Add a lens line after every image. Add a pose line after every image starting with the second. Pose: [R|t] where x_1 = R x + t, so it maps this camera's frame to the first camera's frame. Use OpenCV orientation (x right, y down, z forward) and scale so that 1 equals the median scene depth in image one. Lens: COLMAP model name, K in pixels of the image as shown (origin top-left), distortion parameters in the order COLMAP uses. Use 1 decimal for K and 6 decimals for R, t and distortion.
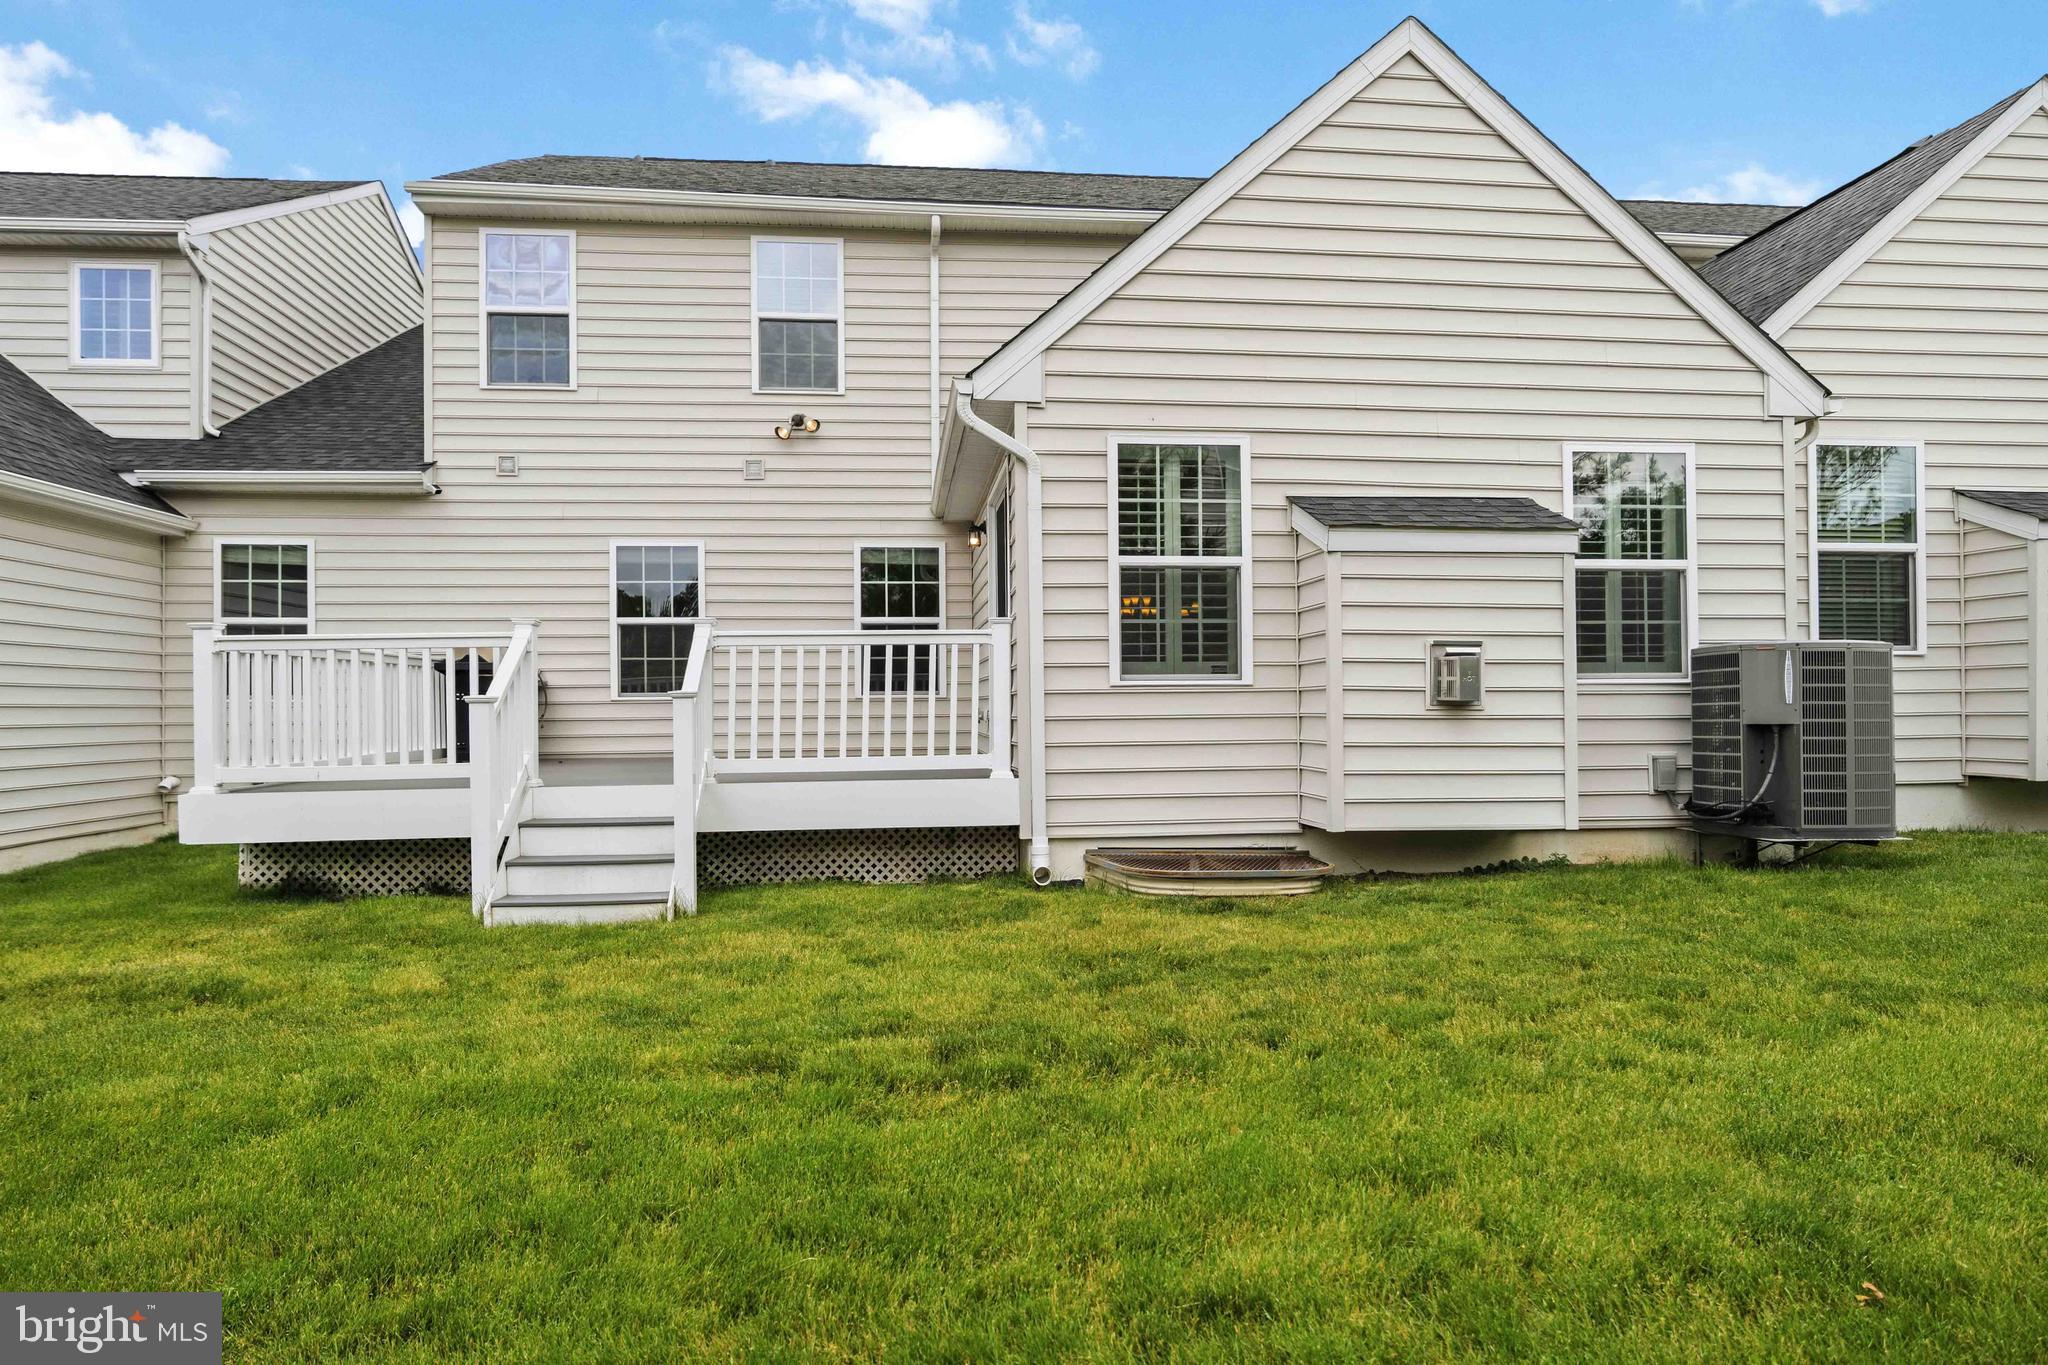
lens RADIAL K [[1251.7, 0, 1038.0], [0, 1251.7, 697.8], [0, 0, 1]] dist [0.001443, -0.002842]
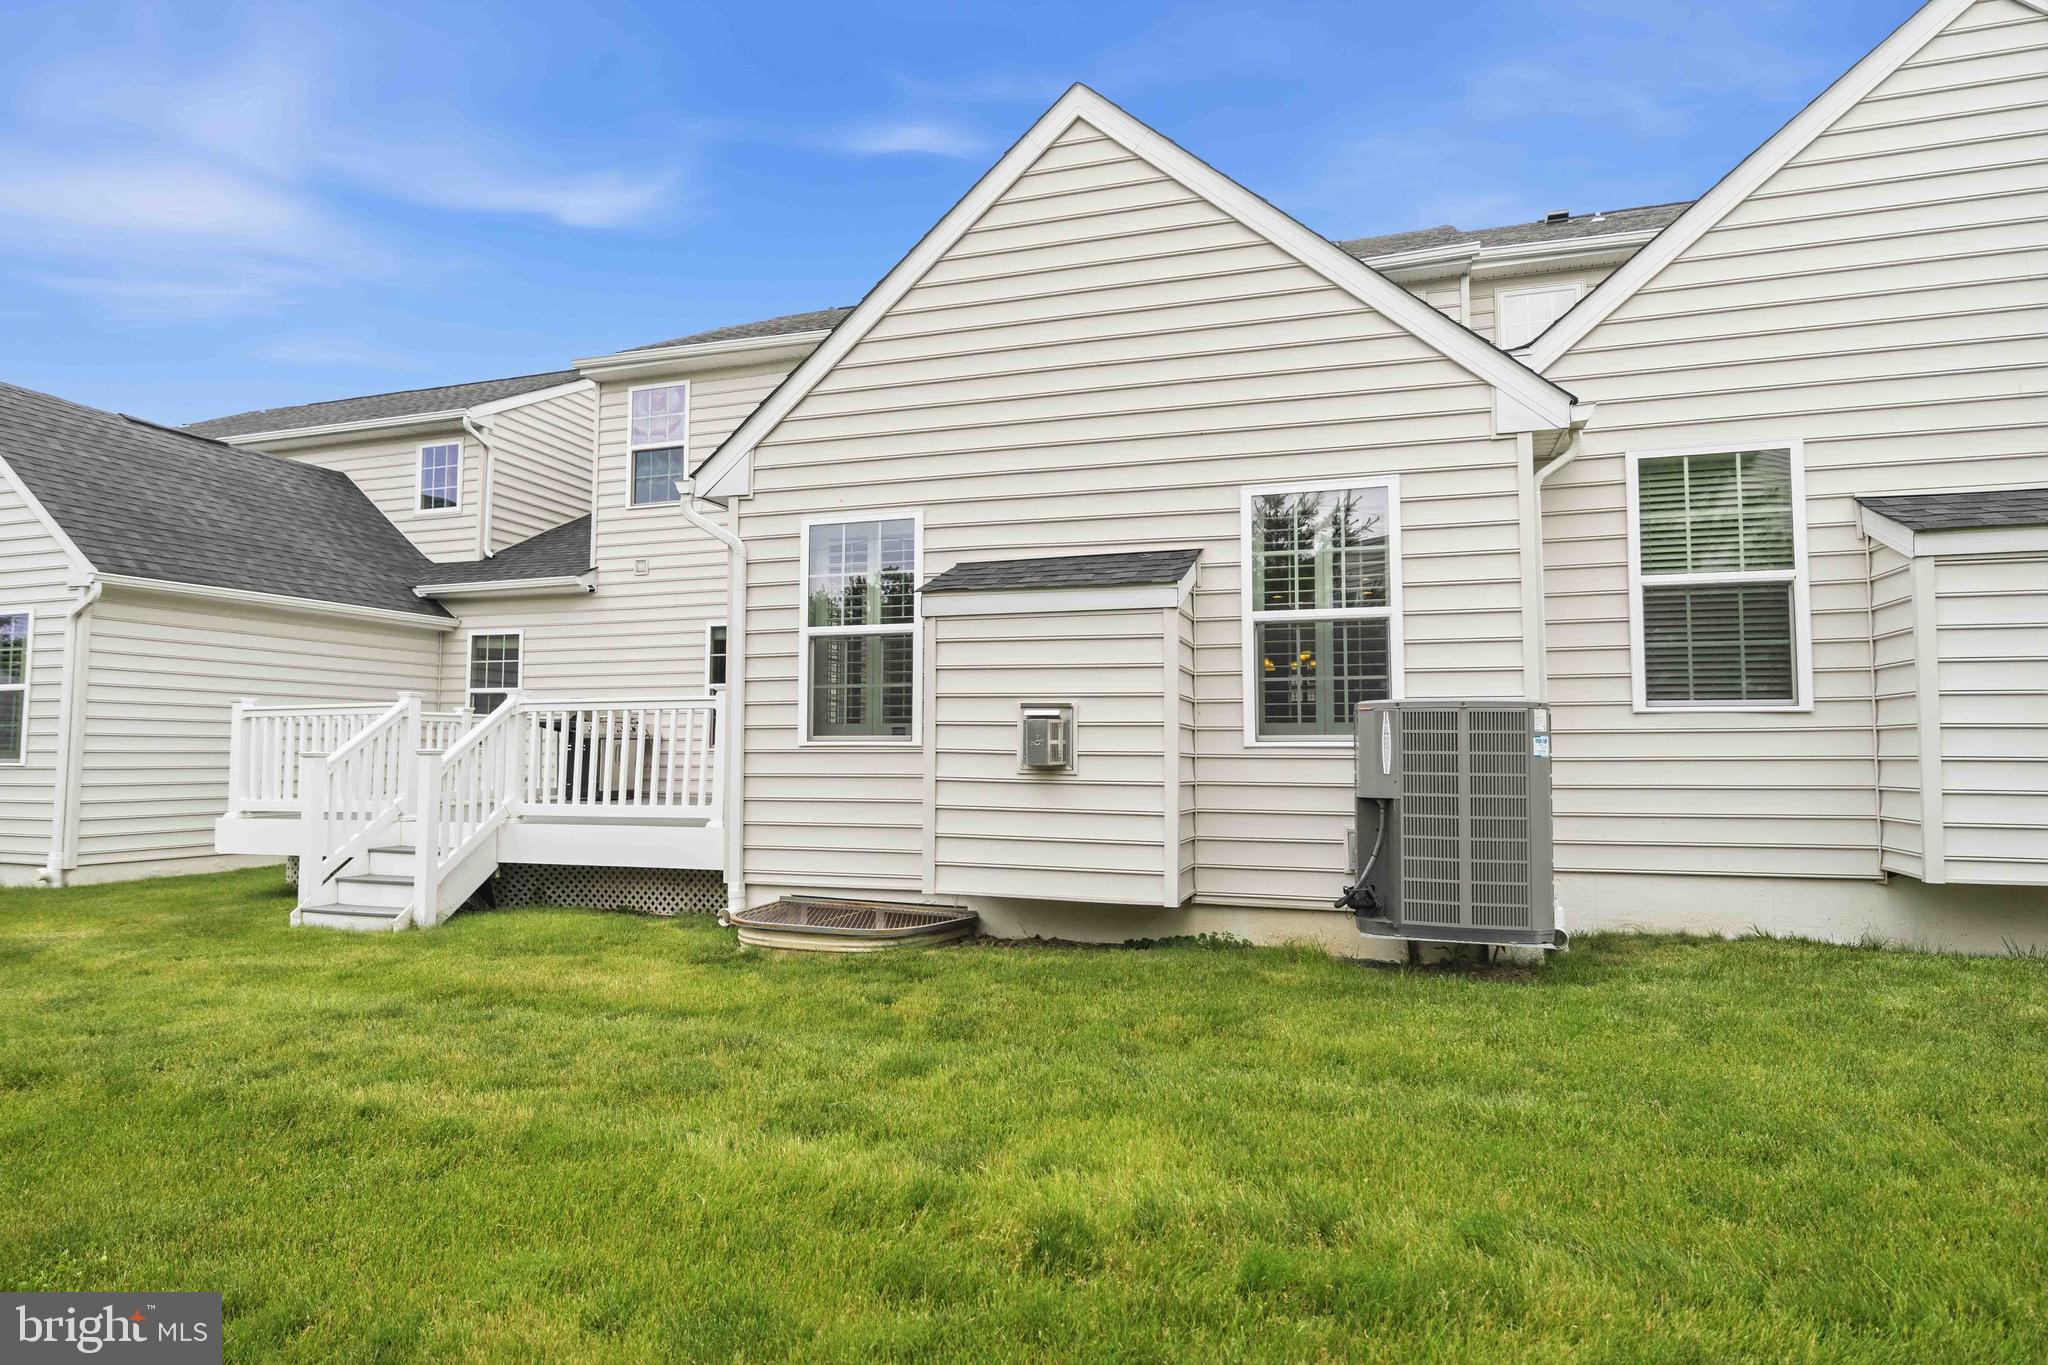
lens RADIAL K [[1128.0, 0, 1031.6], [0, 1128.0, 679.7], [0, 0, 1]] dist [0.010014, -0.001801]
pose [[0.909720, -0.017482, -0.414853, 0.611323], [-0.005236, 0.998551, -0.053561, -0.014808], [0.415188, 0.050897, 0.908311, 0.175448]]
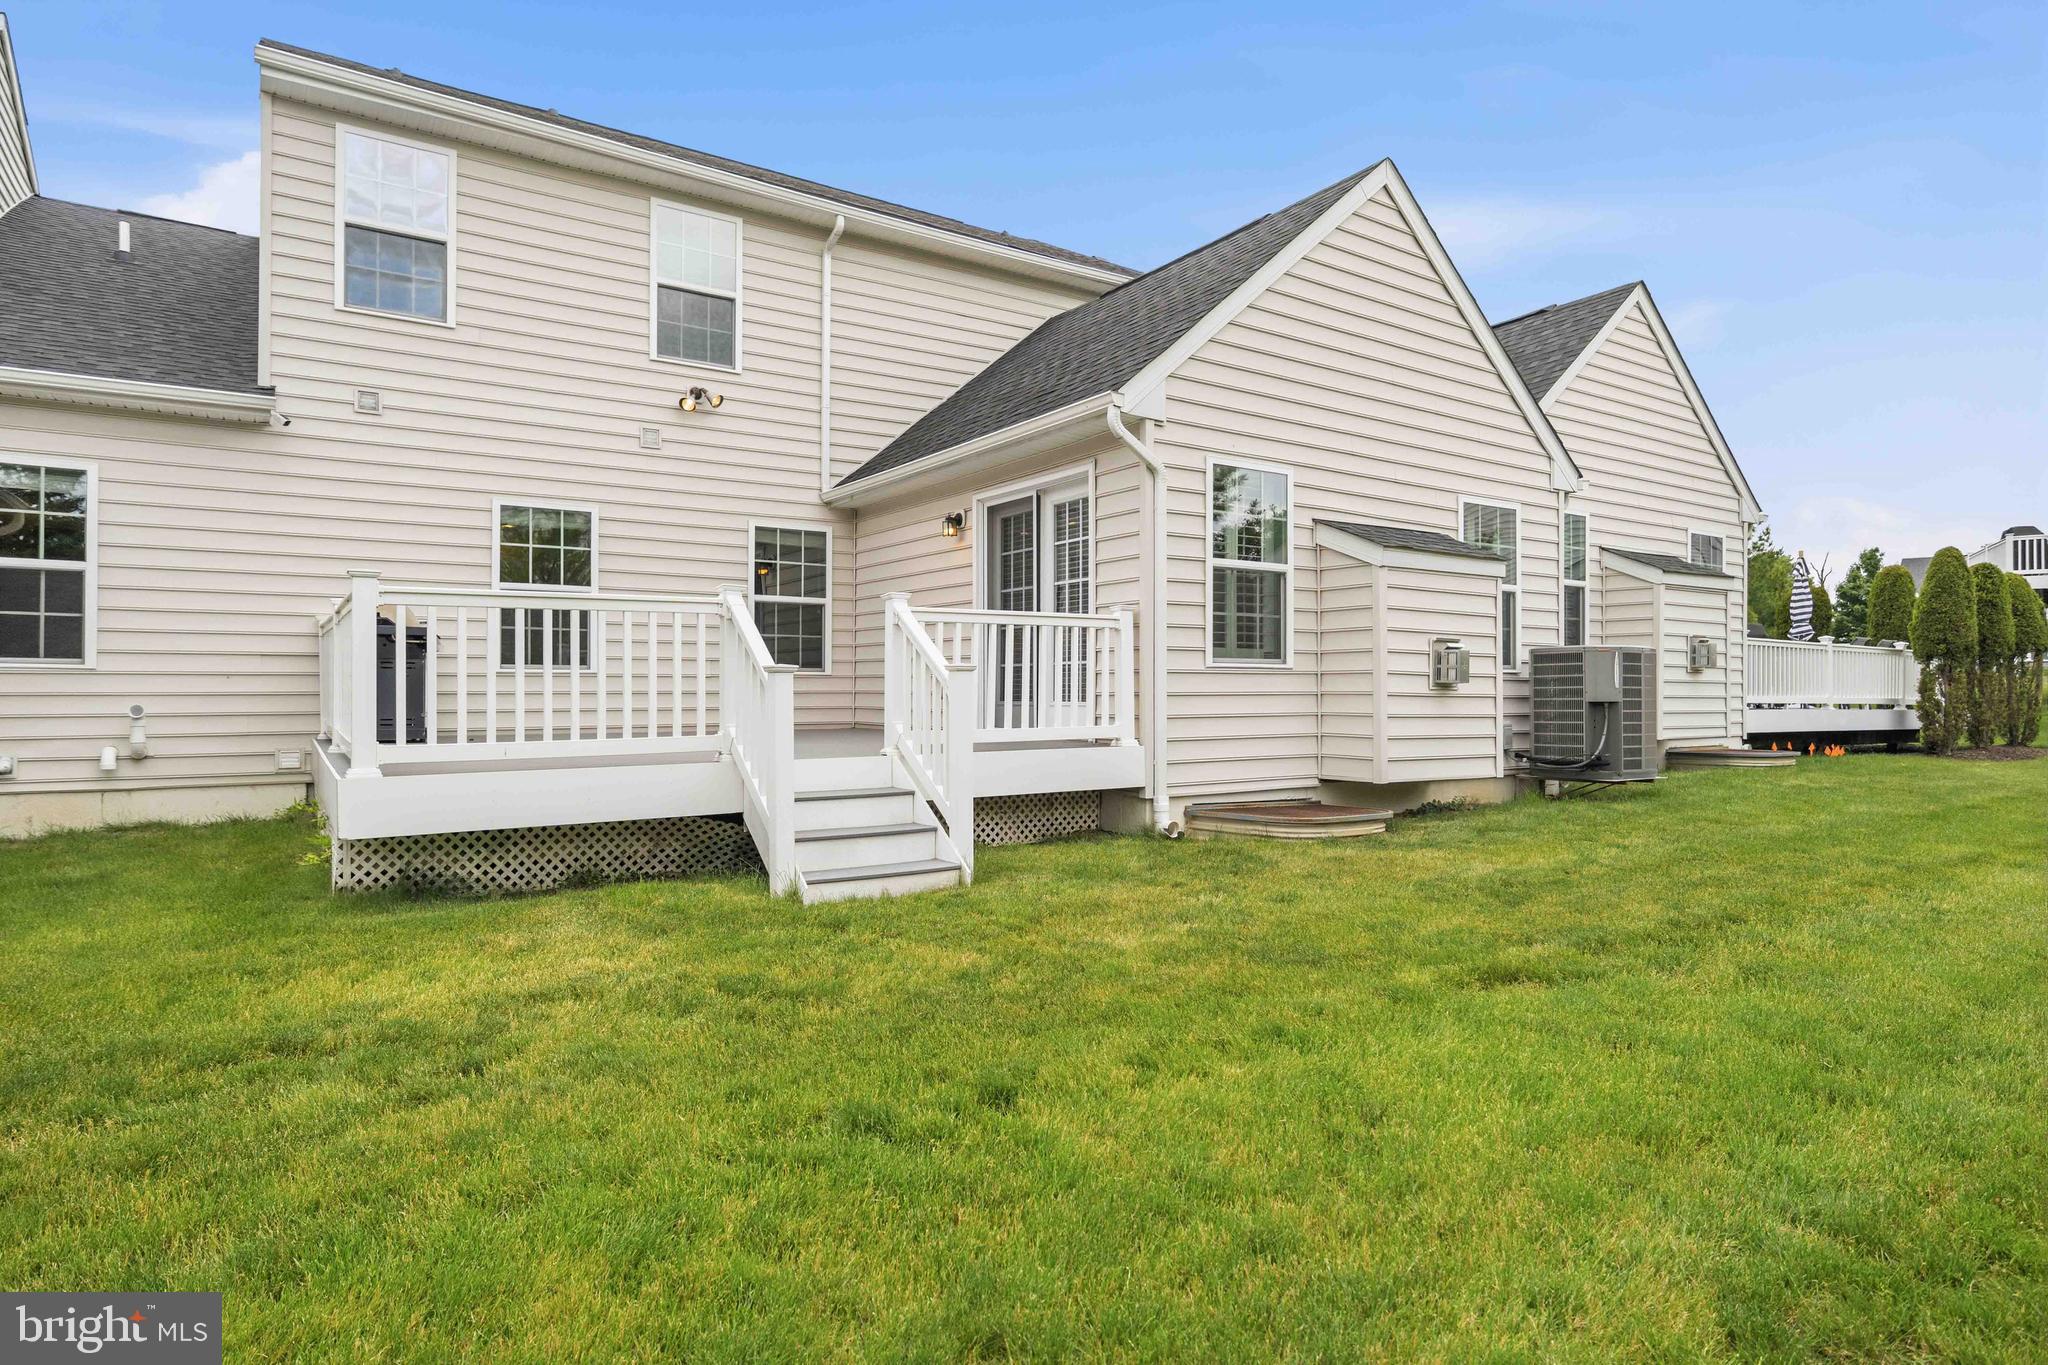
lens RADIAL K [[1128.0, 0, 1037.3], [0, 1128.0, 680.0], [0, 0, 1]] dist [0.010014, -0.001801]
pose [[0.887066, 0.013040, 0.461459, -0.543221], [-0.013568, 0.999906, -0.002173, 0.006730], [-0.461444, -0.004333, 0.887159, 0.116158]]
